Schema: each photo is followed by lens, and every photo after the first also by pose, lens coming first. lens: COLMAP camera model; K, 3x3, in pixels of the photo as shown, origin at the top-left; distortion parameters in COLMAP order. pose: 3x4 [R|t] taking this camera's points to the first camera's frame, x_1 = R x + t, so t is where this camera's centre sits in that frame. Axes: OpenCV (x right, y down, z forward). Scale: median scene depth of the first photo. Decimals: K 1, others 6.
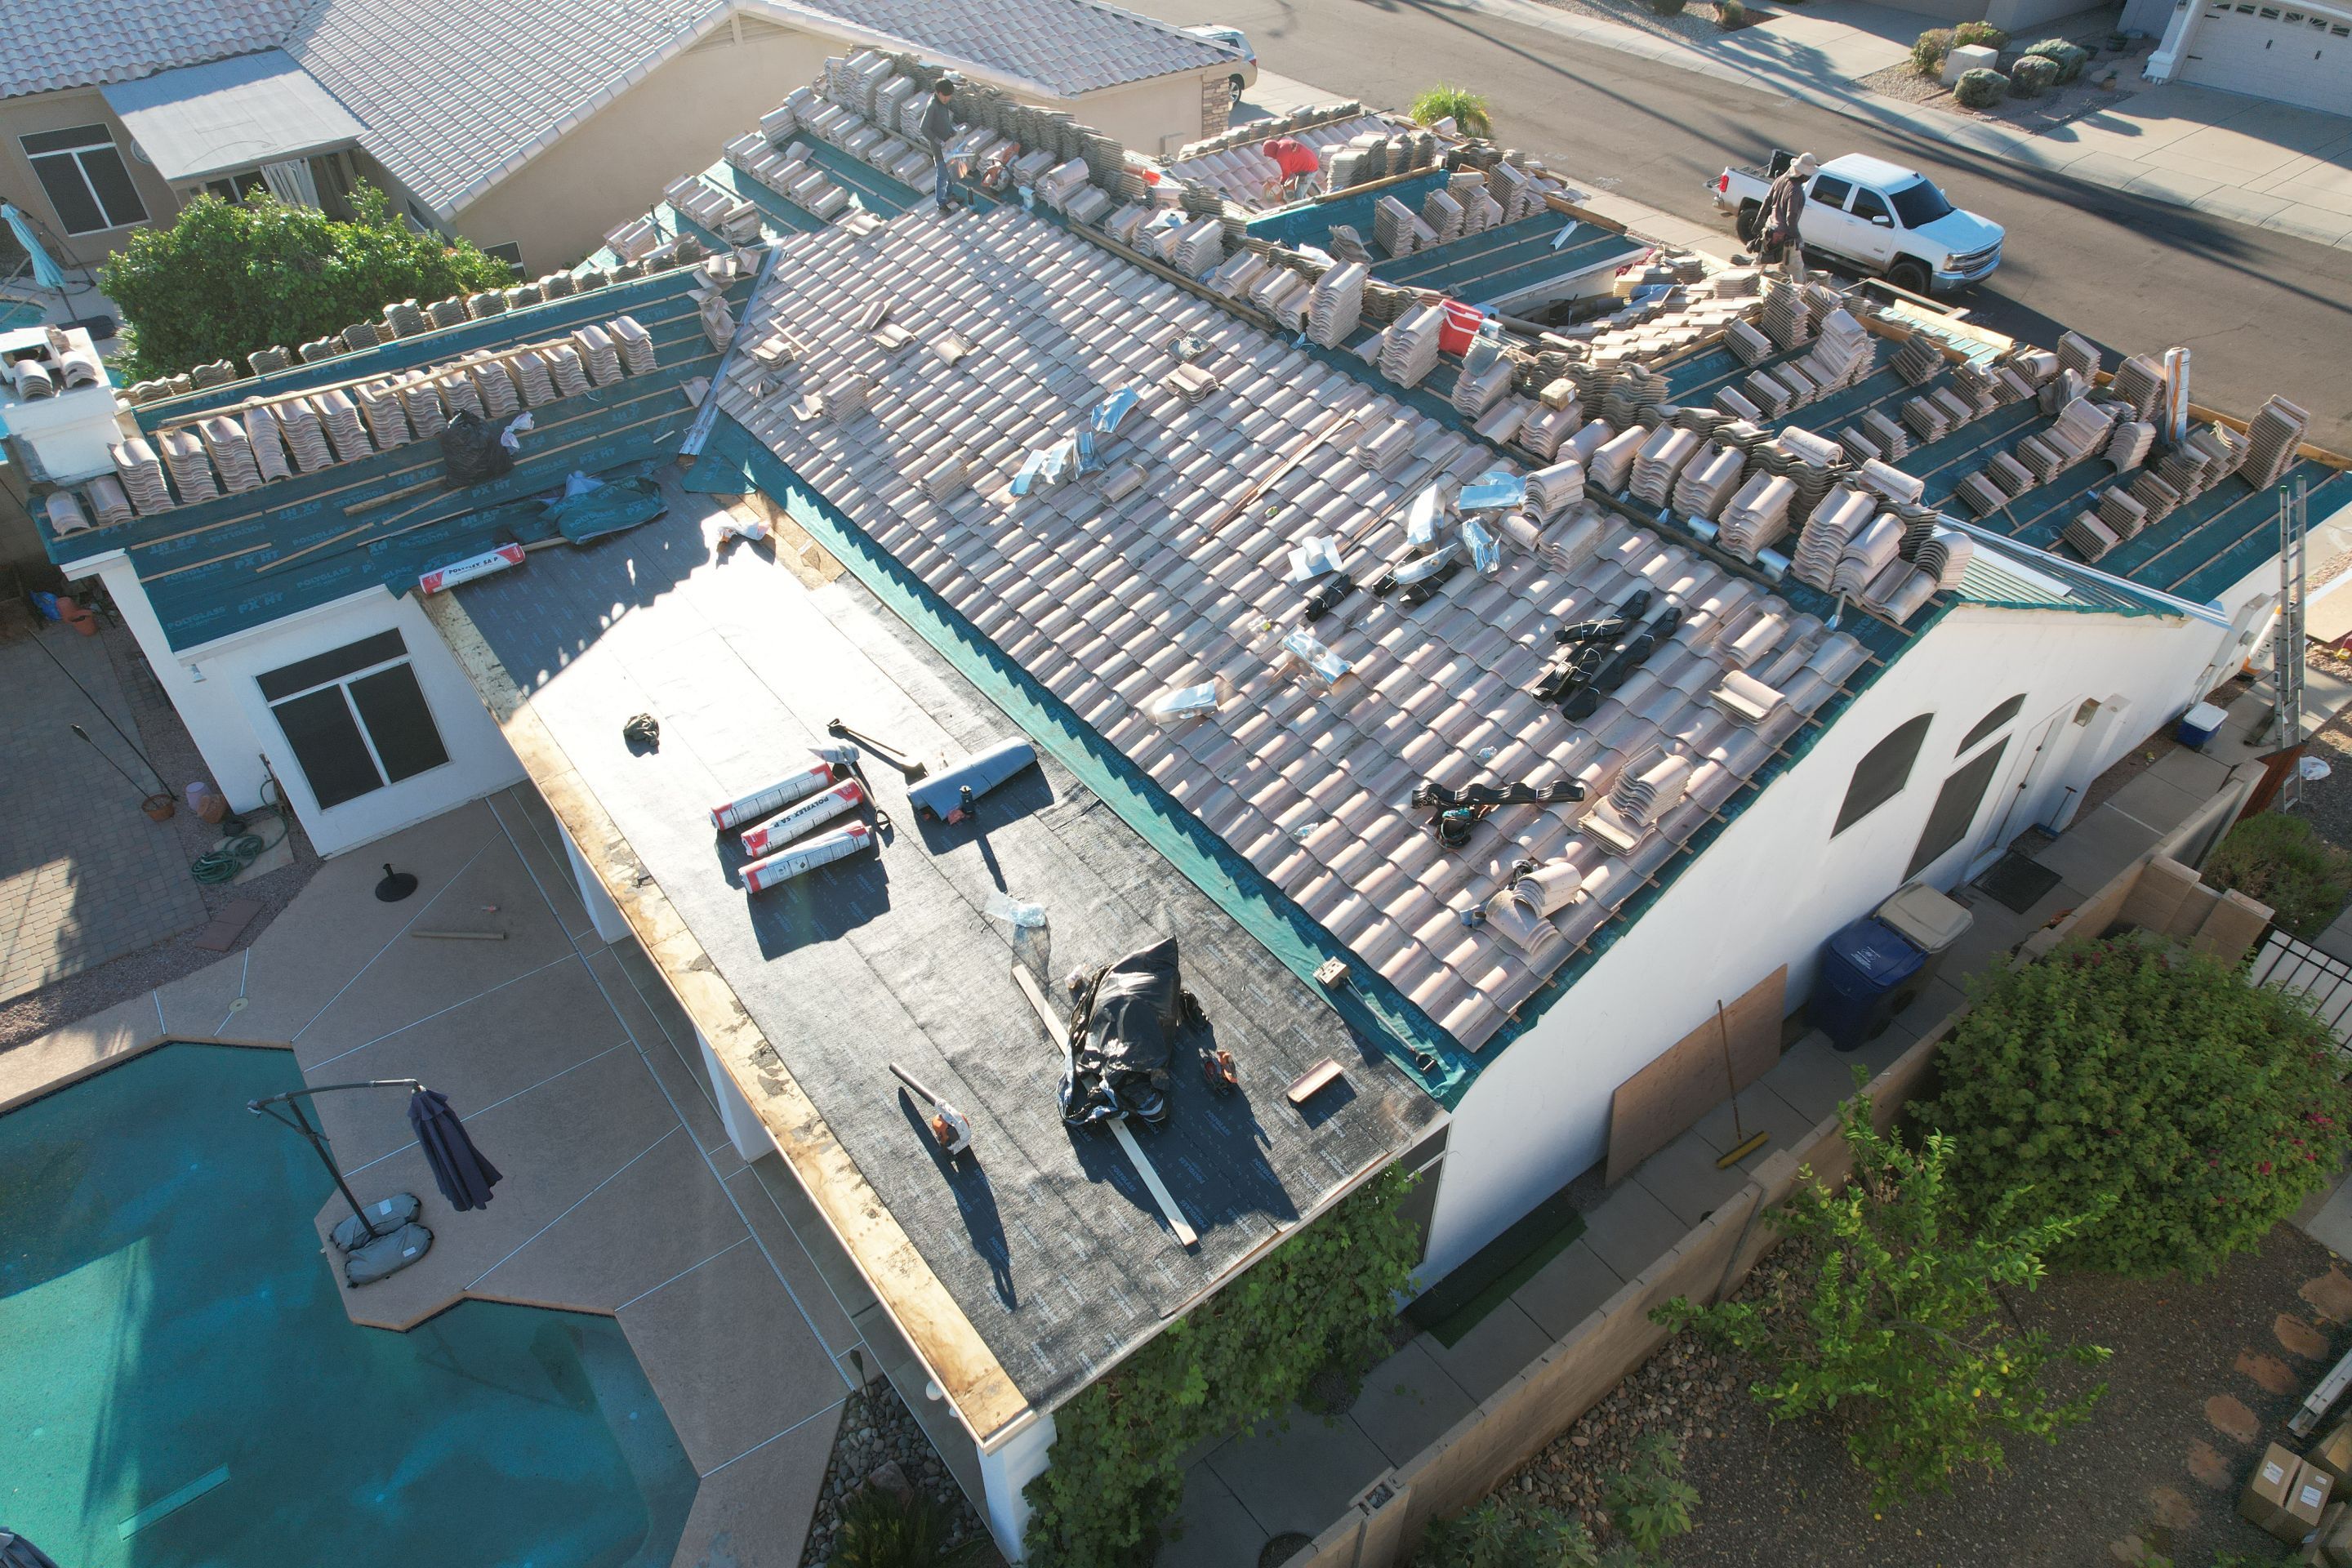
lens RADIAL K [[1501.4, 0, 1167.8], [0, 1501.4, 798.5], [0, 0, 1]] dist [-0.087159, 0.084860]
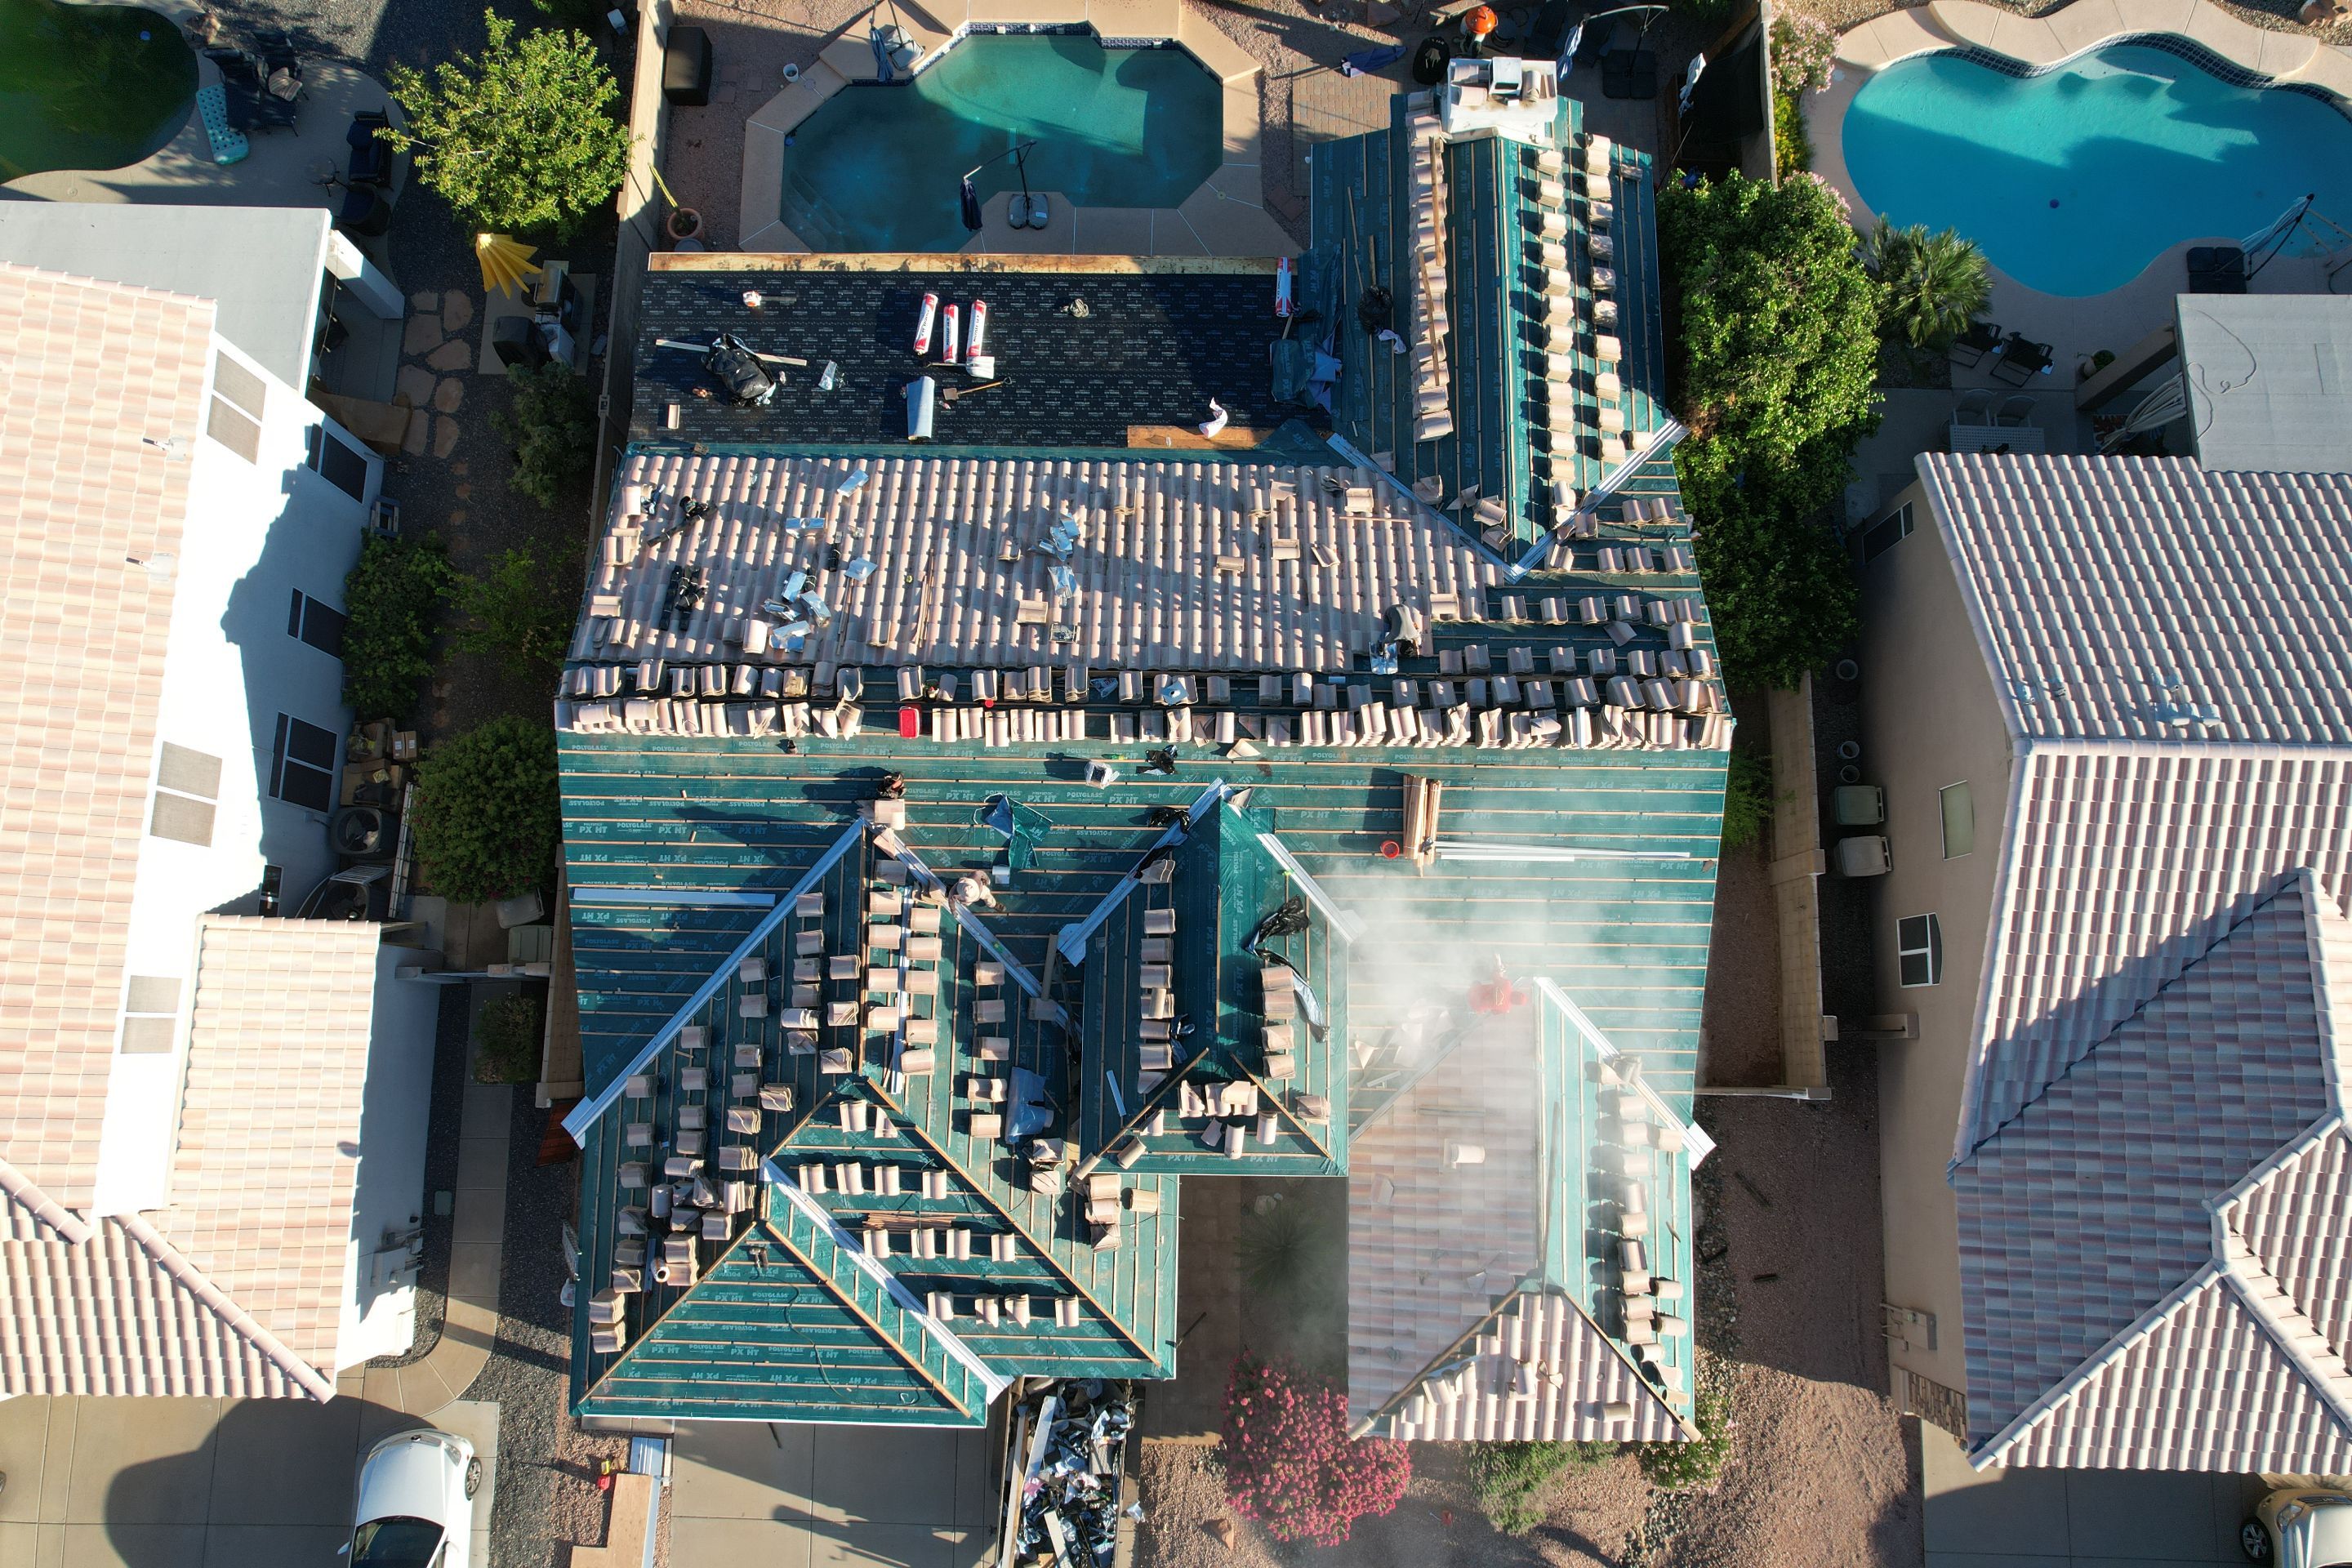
lens RADIAL K [[1501.4, 0, 1167.8], [0, 1501.4, 798.5], [0, 0, 1]] dist [-0.087159, 0.084860]
pose [[-0.617810, 0.775872, -0.127807, 0.249596], [-0.515422, -0.276827, 0.810991, -1.498274], [0.593845, 0.566913, 0.570928, 0.279571]]
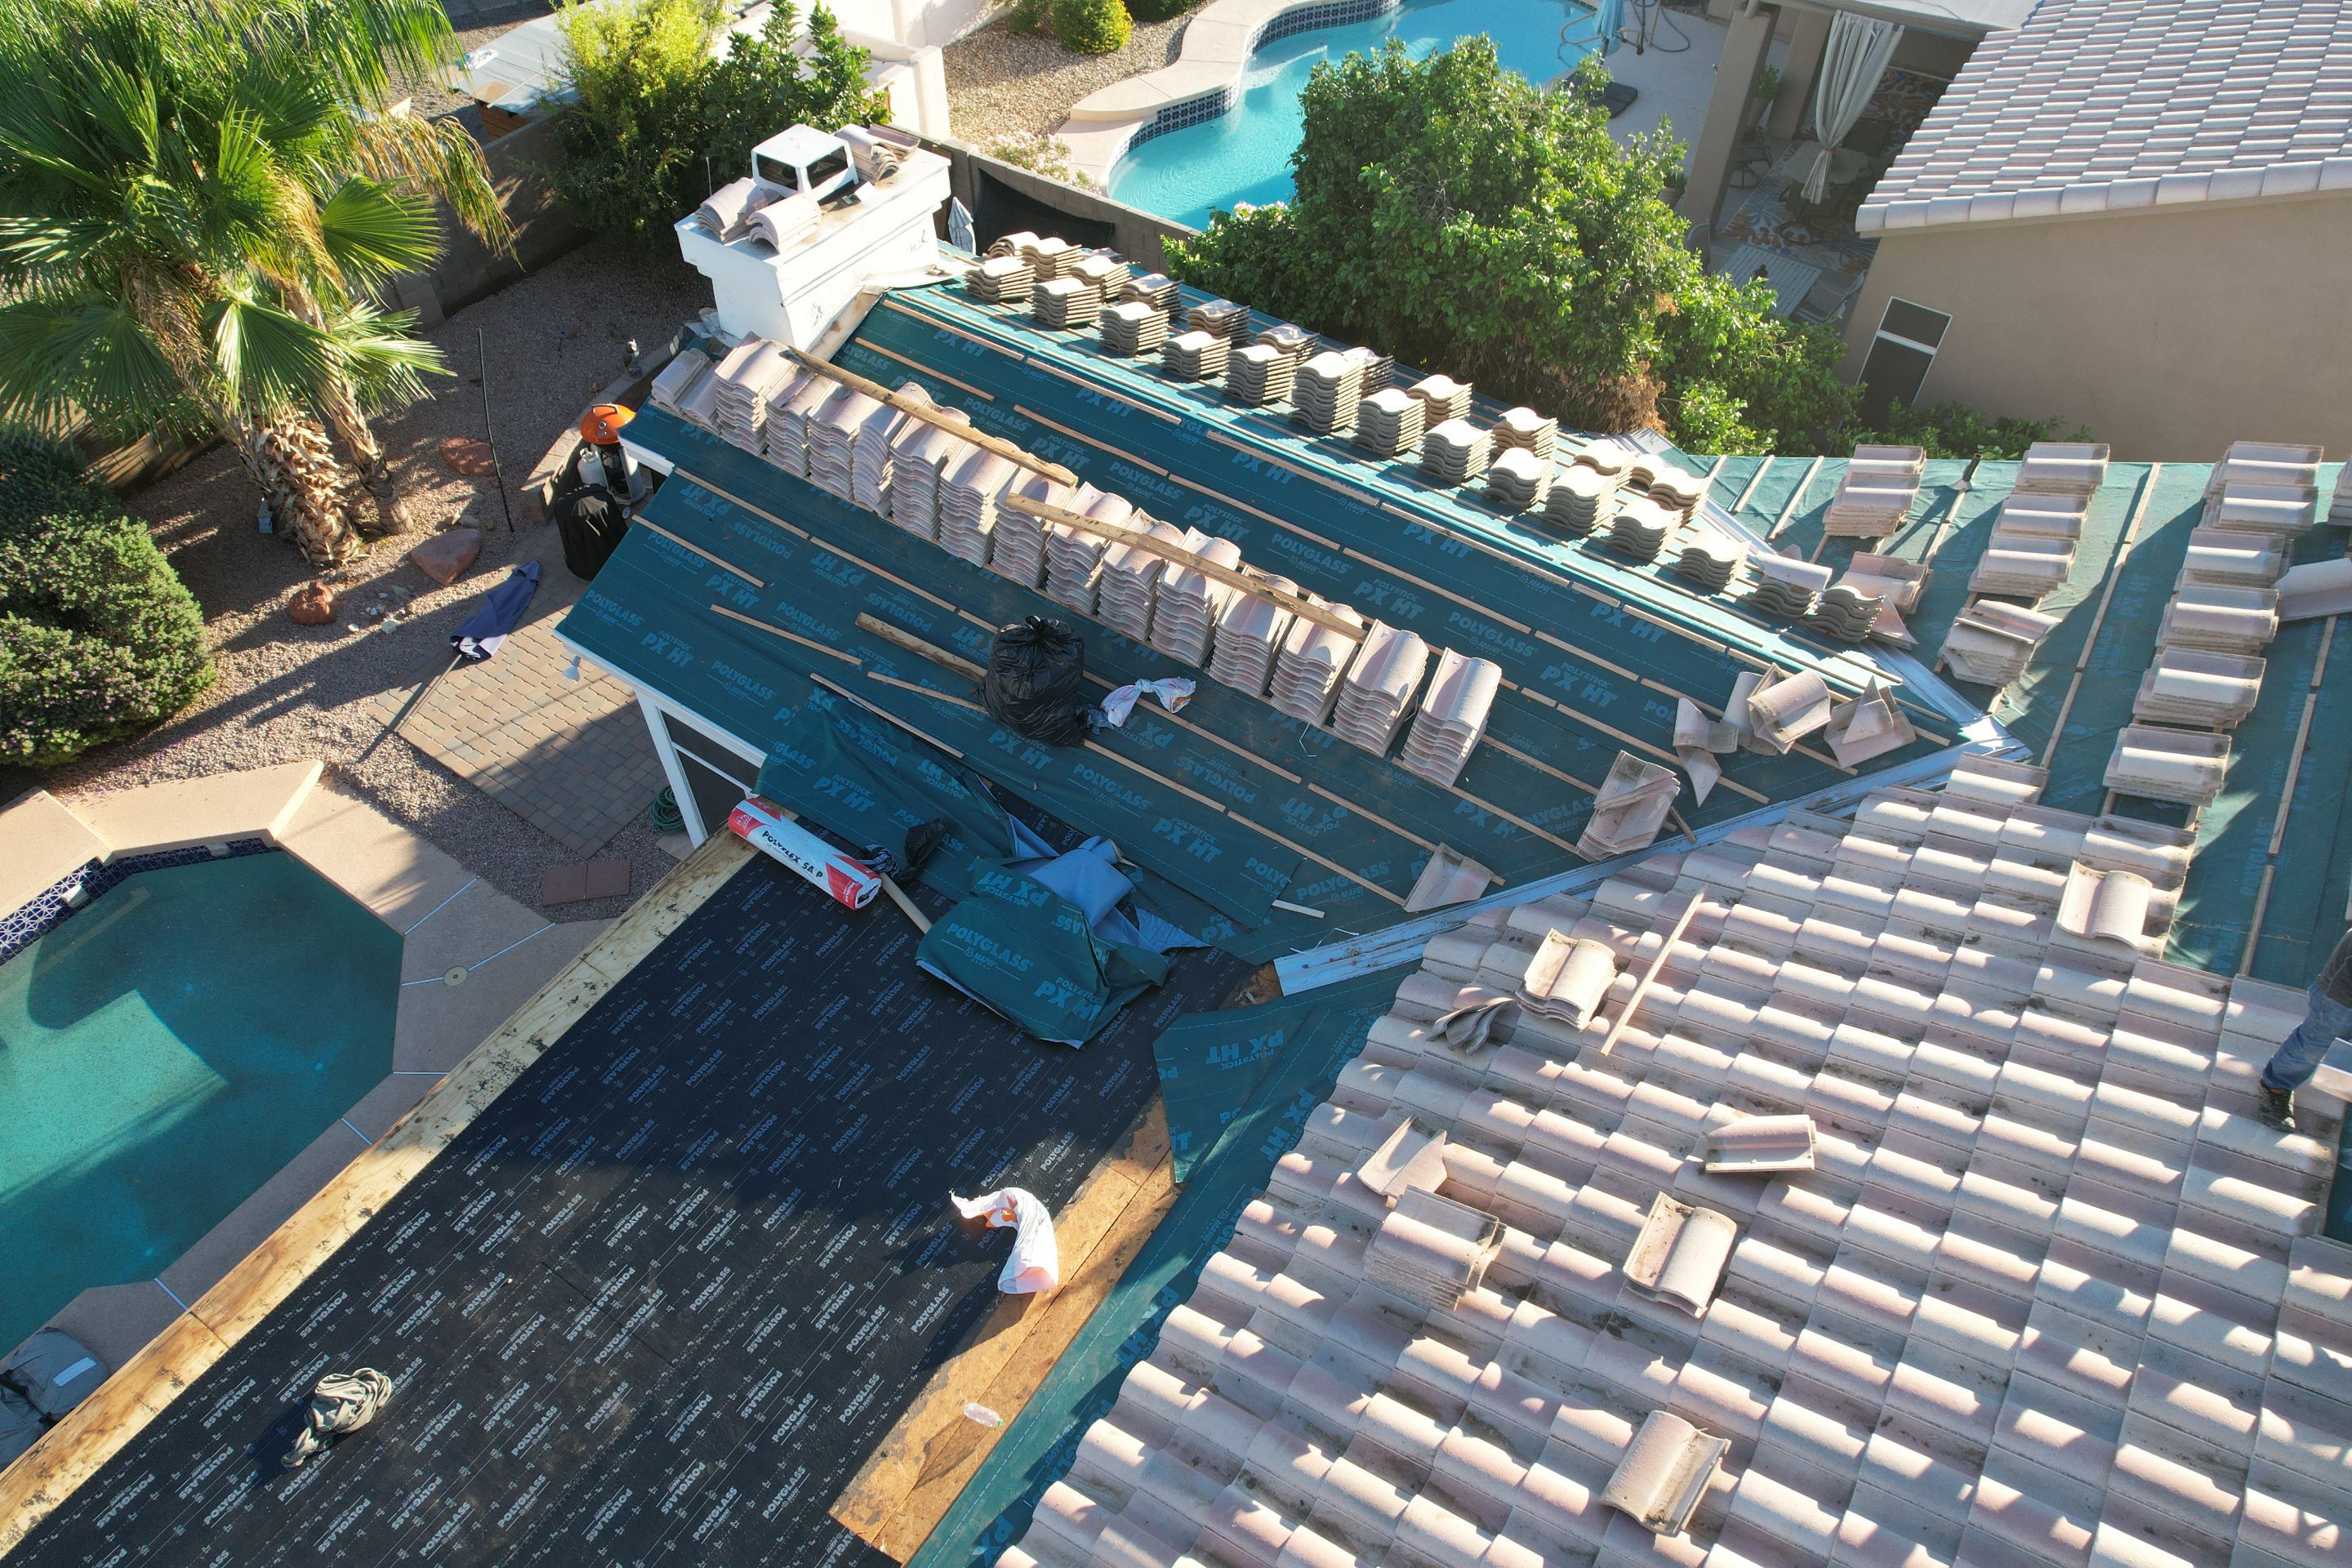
lens RADIAL K [[1501.4, 0, 1167.8], [0, 1501.4, 798.5], [0, 0, 1]] dist [-0.087159, 0.084860]
pose [[0.318297, 0.728367, -0.606770, -0.091081], [-0.626013, 0.642147, 0.442442, -0.476055], [0.711895, 0.239018, 0.660360, 0.675454]]
